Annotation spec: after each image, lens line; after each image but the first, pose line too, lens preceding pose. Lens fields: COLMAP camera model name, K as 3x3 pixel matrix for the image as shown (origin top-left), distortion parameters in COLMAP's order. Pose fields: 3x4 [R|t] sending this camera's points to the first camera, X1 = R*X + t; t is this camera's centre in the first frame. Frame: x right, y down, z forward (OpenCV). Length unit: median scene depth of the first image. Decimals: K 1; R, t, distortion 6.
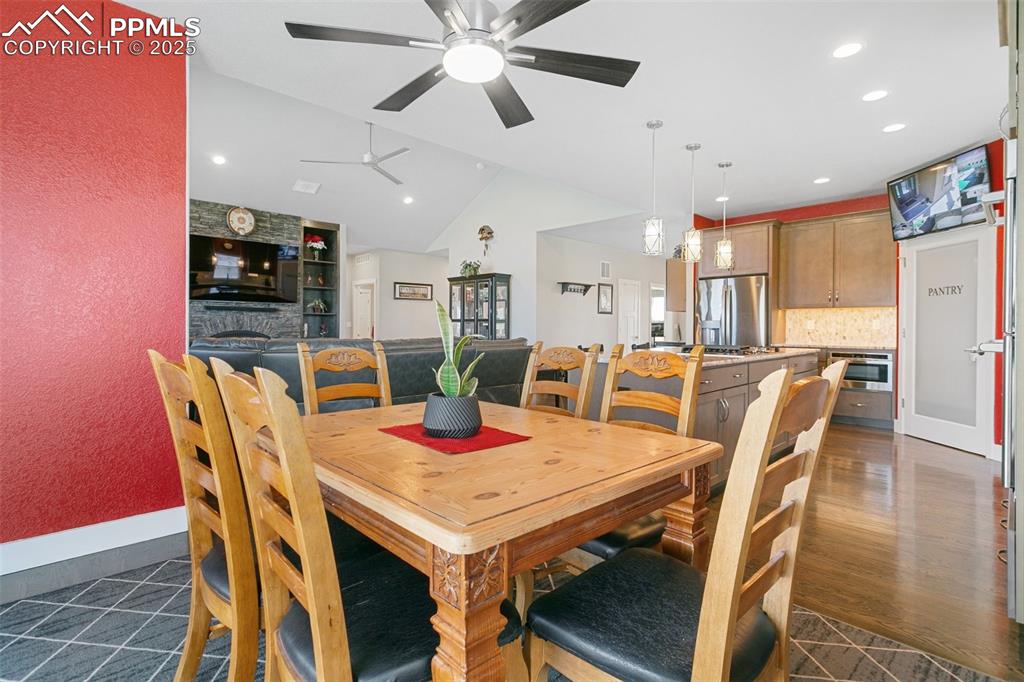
lens RADIAL K [[491.0, 0, 504.1], [0, 491.0, 331.5], [0, 0, 1]] dist [0.002208, -0.000183]
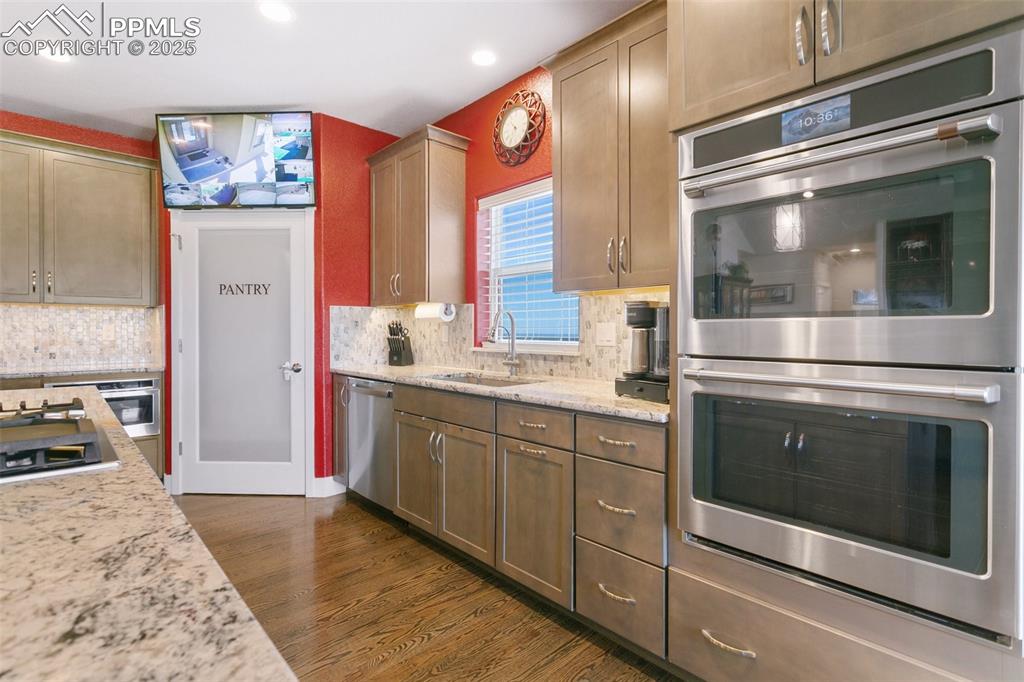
lens RADIAL K [[482.5, 0, 502.6], [0, 482.5, 332.7], [0, 0, 1]] dist [0.001542, 0.000094]
pose [[0.021686, -0.007030, 0.999740, 0.130847], [0.008078, 0.999944, 0.006856, -0.014094], [-0.999732, 0.007927, 0.021742, 0.458605]]
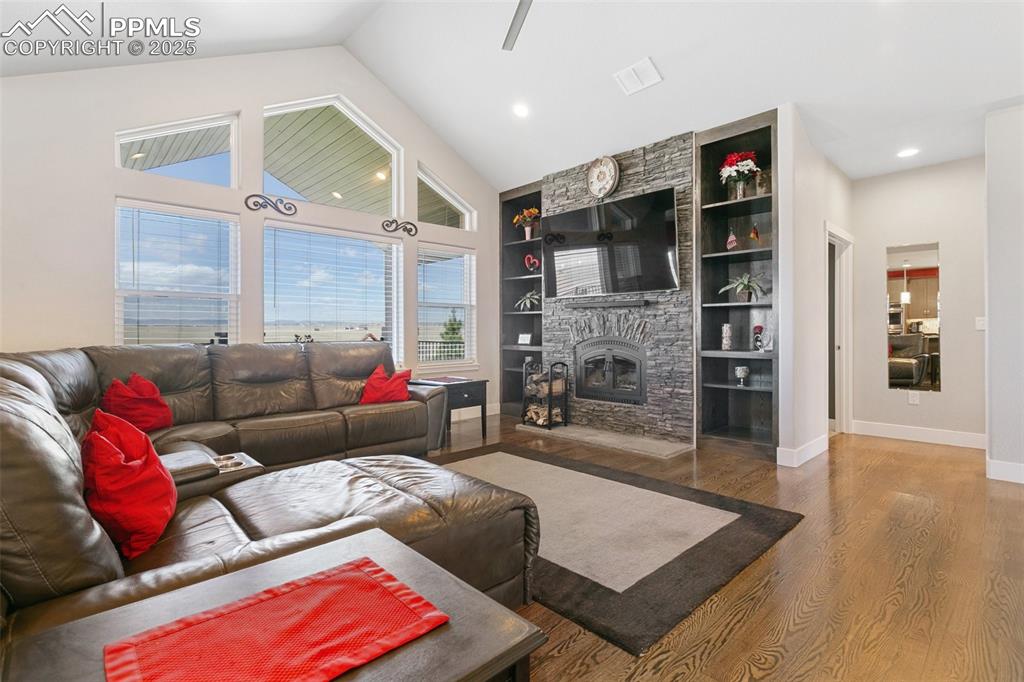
lens RADIAL K [[482.5, 0, 502.6], [0, 482.5, 332.7], [0, 0, 1]] dist [0.001542, 0.000094]
pose [[-0.016509, 0.000276, -0.999864, 0.180206], [-0.004729, 0.999989, 0.000354, -0.008514], [0.999853, 0.004734, -0.016508, 1.089242]]
